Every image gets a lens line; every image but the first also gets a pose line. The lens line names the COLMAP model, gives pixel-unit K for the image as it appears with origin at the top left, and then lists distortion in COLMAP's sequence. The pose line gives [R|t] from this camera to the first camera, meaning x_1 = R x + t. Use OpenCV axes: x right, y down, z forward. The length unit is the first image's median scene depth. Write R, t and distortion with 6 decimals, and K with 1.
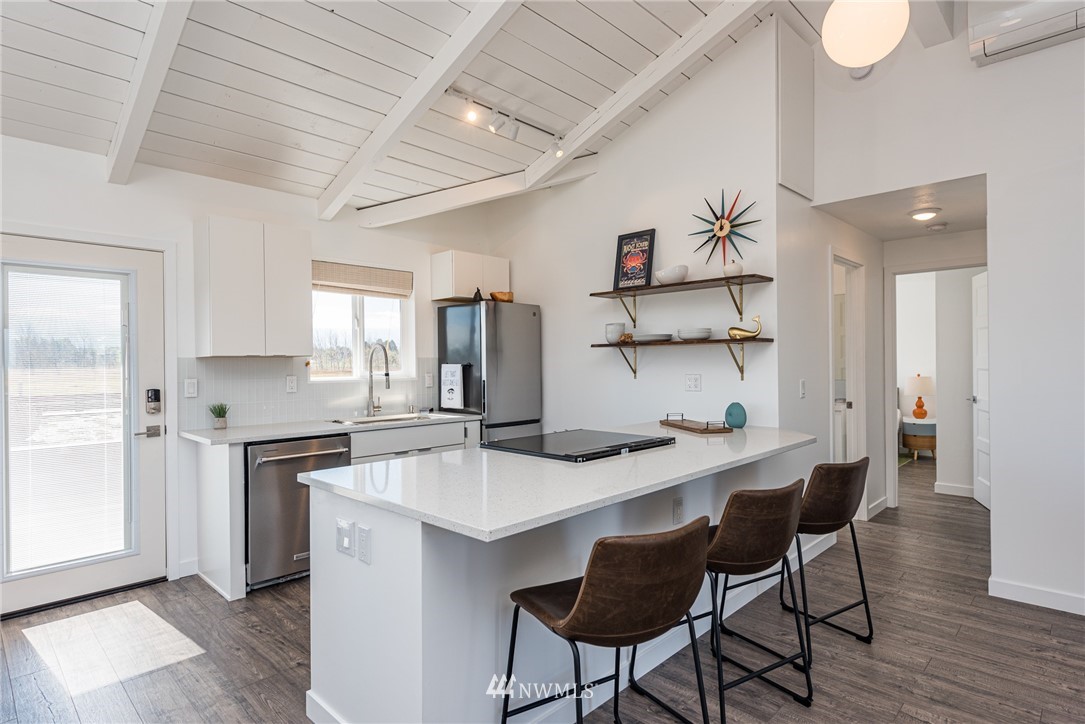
lens RADIAL K [[577.8, 0, 536.3], [0, 577.8, 368.1], [0, 0, 1]] dist [0.004691, -0.003190]
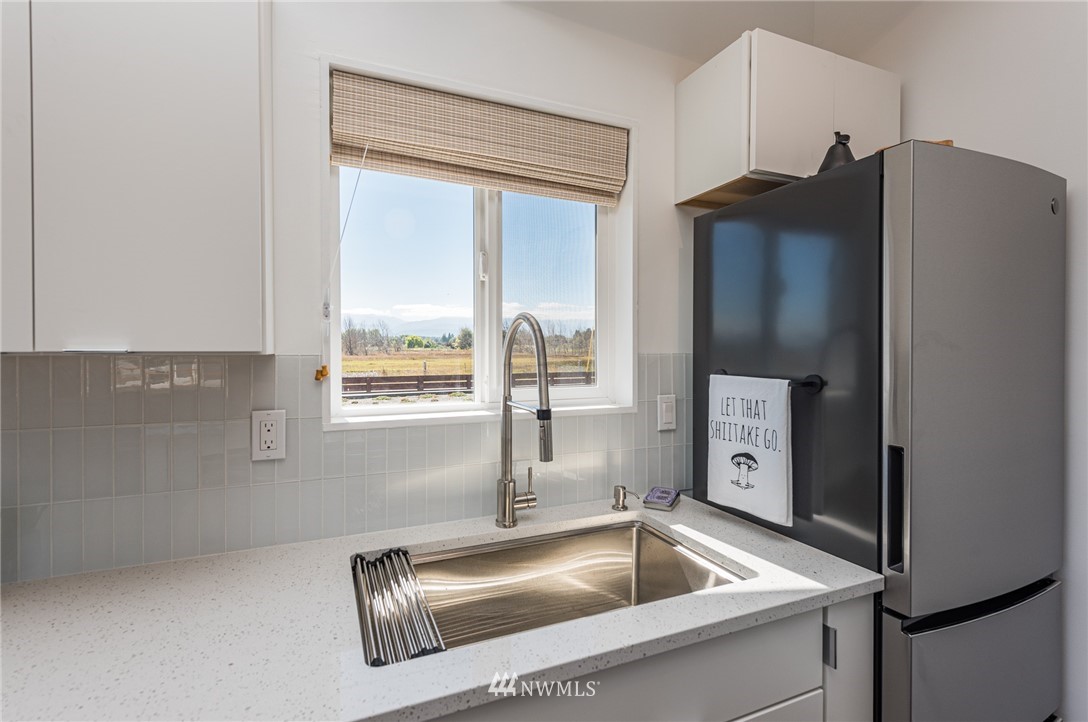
lens RADIAL K [[498.4, 0, 540.0], [0, 498.4, 354.0], [0, 0, 1]] dist [0.004910, 0.000464]
pose [[0.934921, 0.013057, -0.354617, -0.195775], [-0.011622, 0.999913, 0.006177, -0.024709], [0.354667, -0.001654, 0.934991, 0.877525]]
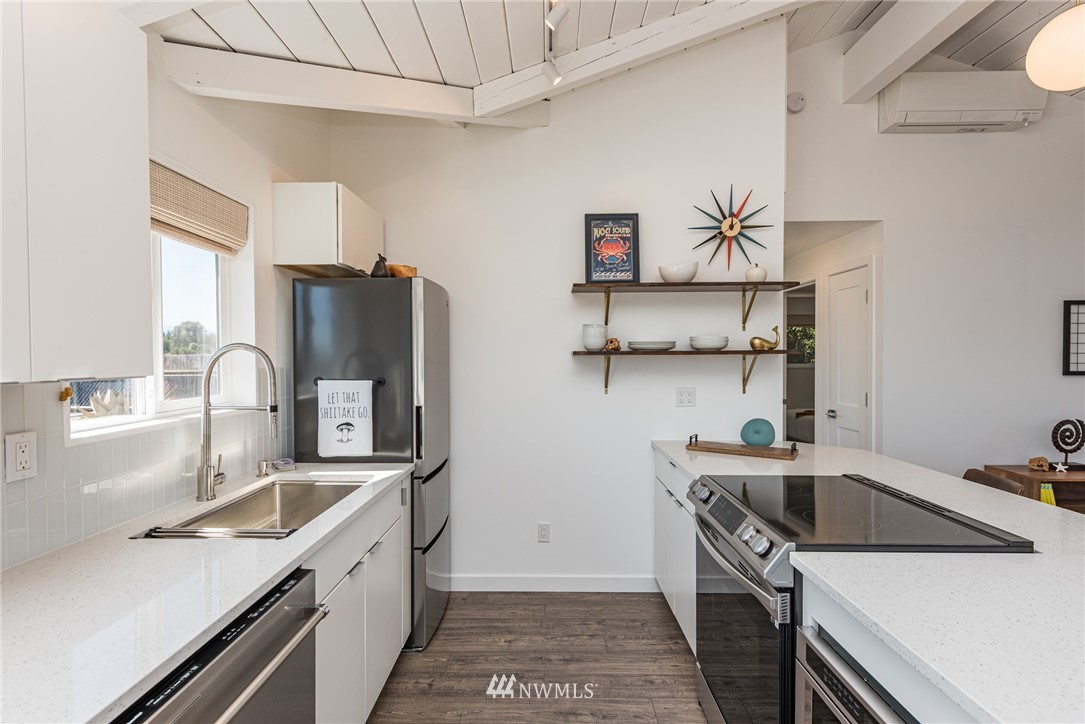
lens RADIAL K [[516.8, 0, 524.9], [0, 516.8, 363.9], [0, 0, 1]] dist [0.010596, -0.000546]
pose [[0.715810, -0.003968, 0.698284, -0.474704], [0.003692, 0.999991, 0.001898, -0.029207], [-0.698285, 0.001219, 0.715819, 0.633988]]
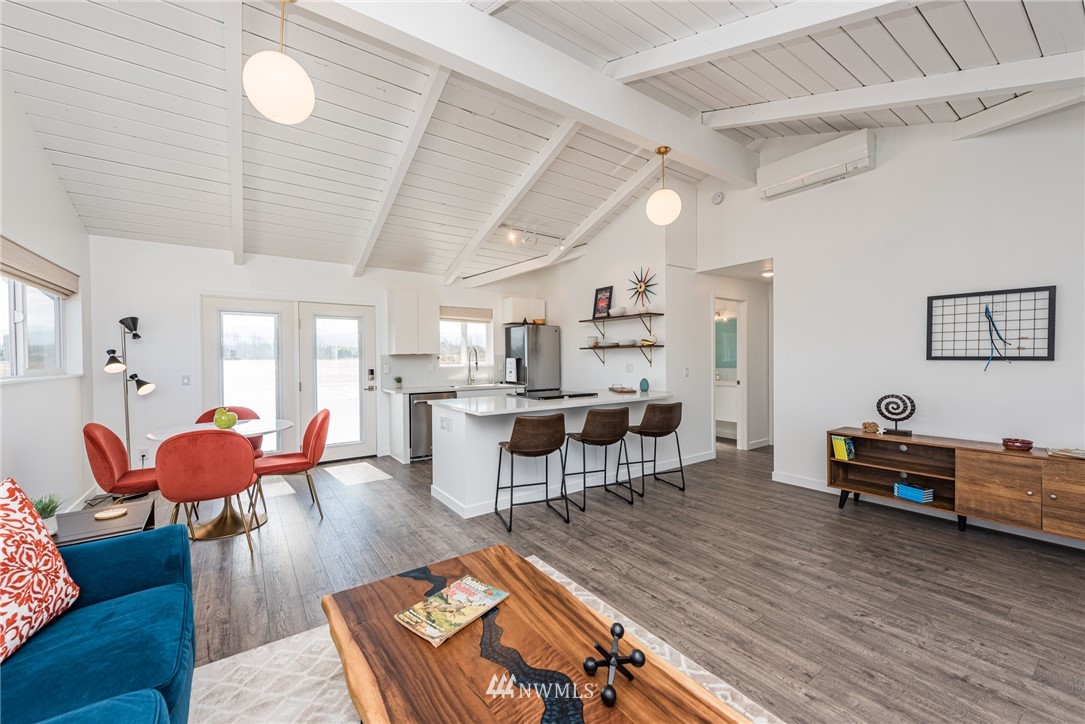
lens RADIAL K [[429.5, 0, 531.8], [0, 429.5, 367.1], [0, 0, 1]] dist [0.007007, -0.001107]
pose [[0.981374, 0.004762, -0.192050, 0.237782], [-0.001485, 0.999851, 0.017201, -0.001914], [0.192104, -0.016595, 0.981234, -0.457995]]
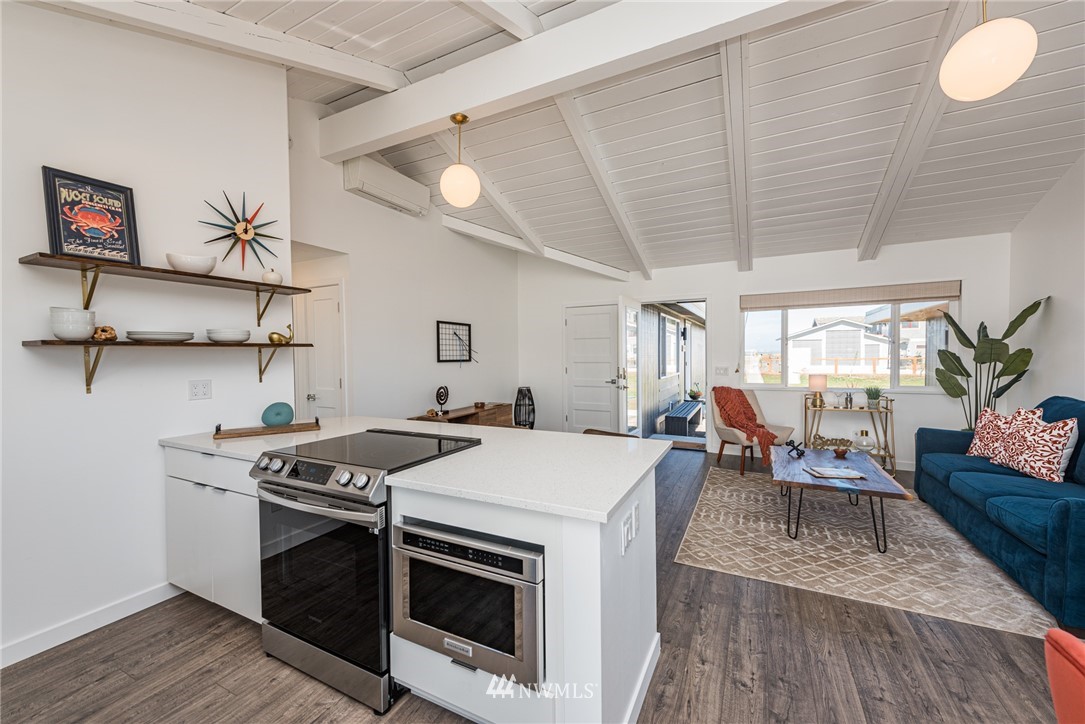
lens RADIAL K [[429.5, 0, 548.6], [0, 429.5, 364.5], [0, 0, 1]] dist [0.007007, -0.001107]
pose [[-0.323121, -0.010189, 0.946303, -0.546302], [0.023084, 0.999560, 0.018645, -0.013768], [-0.946076, 0.027869, -0.322743, 0.740377]]
